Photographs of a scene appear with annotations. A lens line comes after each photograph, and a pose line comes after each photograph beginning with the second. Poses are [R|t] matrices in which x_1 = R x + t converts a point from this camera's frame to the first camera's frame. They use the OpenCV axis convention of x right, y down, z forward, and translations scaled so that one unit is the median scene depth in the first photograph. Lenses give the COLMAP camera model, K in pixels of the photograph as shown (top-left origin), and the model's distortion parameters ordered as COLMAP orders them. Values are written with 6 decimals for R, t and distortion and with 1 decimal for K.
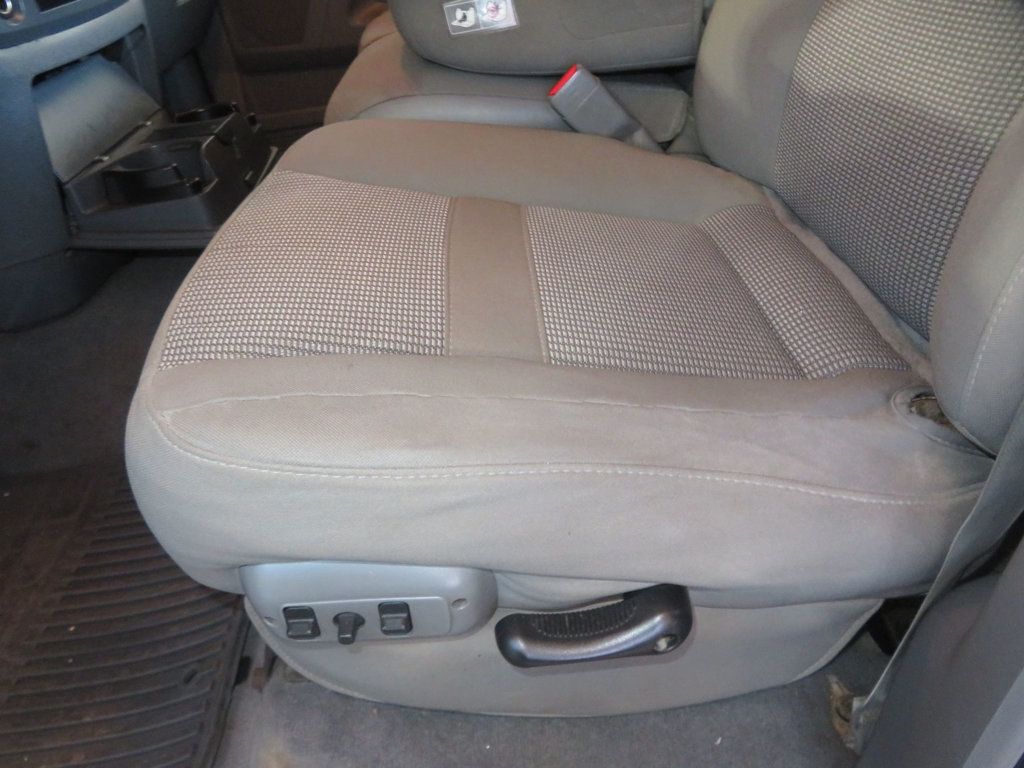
lens RADIAL K [[711.0, 0, 510.3], [0, 711.0, 380.0], [0, 0, 1]] dist [-0.017848, 0.001060]
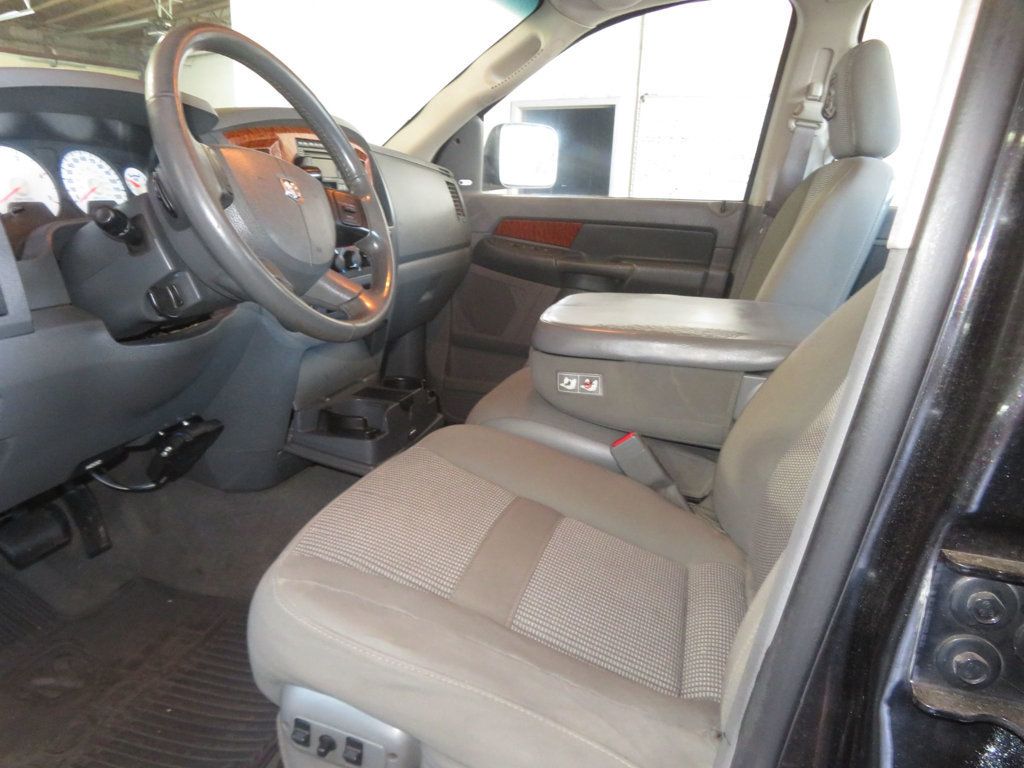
lens RADIAL K [[711.0, 0, 510.3], [0, 711.0, 380.0], [0, 0, 1]] dist [-0.017848, 0.001060]
pose [[0.932705, 0.240524, -0.268717, 0.221279], [-0.318543, 0.898799, -0.301148, -0.027384], [0.169089, 0.366480, 0.914932, -0.395245]]
